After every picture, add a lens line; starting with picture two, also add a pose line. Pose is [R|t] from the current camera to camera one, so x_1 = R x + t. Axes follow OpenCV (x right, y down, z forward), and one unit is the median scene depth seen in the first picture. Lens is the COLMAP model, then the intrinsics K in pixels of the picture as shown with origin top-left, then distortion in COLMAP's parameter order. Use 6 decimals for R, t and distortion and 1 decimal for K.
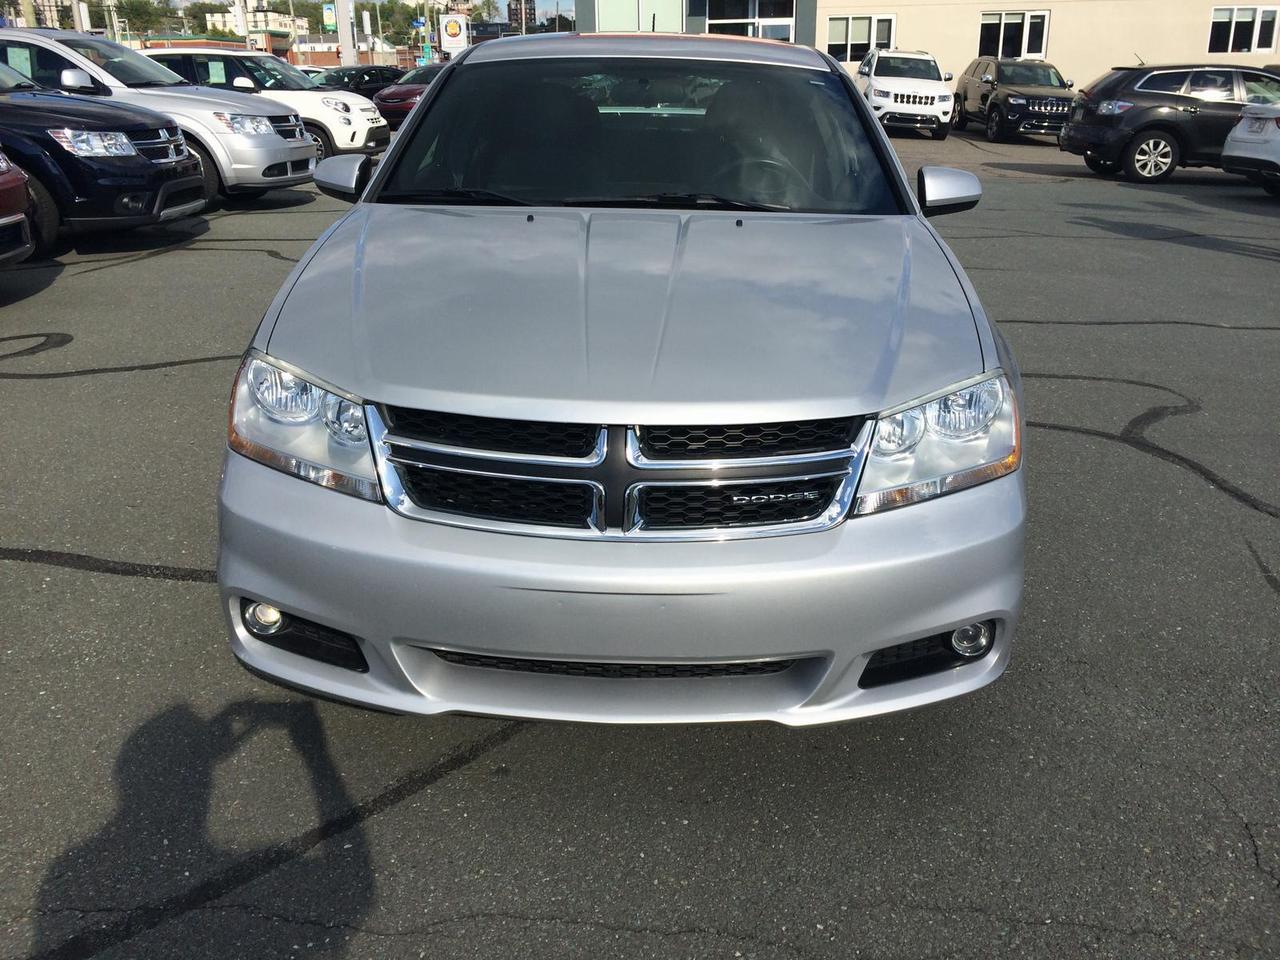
lens RADIAL K [[1065.9, 0, 640.0], [0, 1065.9, 480.0], [0, 0, 1]] dist [0.078197, -0.105899]
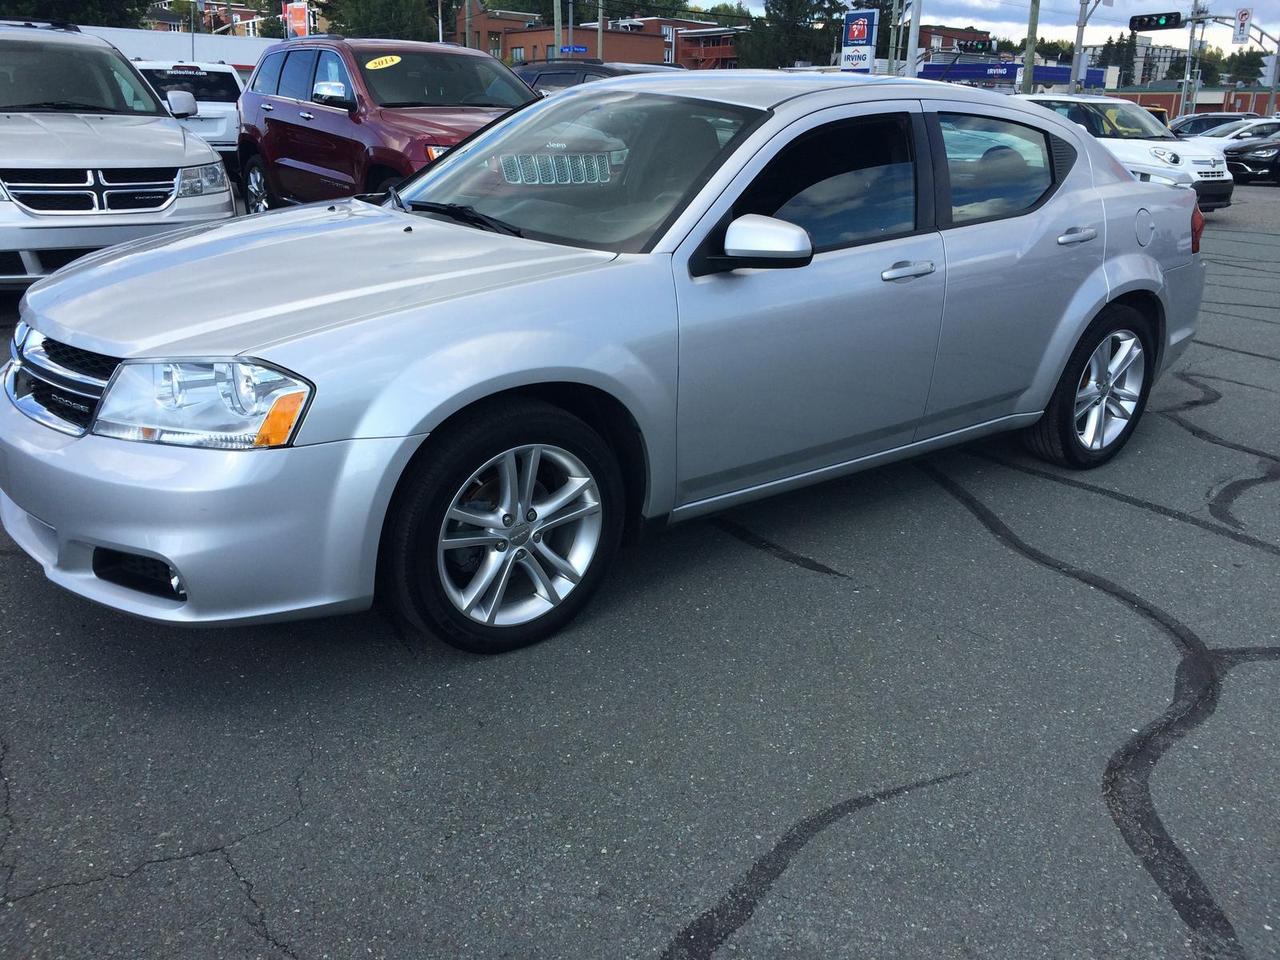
lens RADIAL K [[1065.9, 0, 640.0], [0, 1065.9, 480.0], [0, 0, 1]] dist [0.078197, -0.105899]
pose [[0.653381, 0.272260, -0.706376, 0.750569], [-0.300124, 0.949789, 0.088471, -0.108118], [0.694995, 0.154195, 0.702286, 0.275251]]
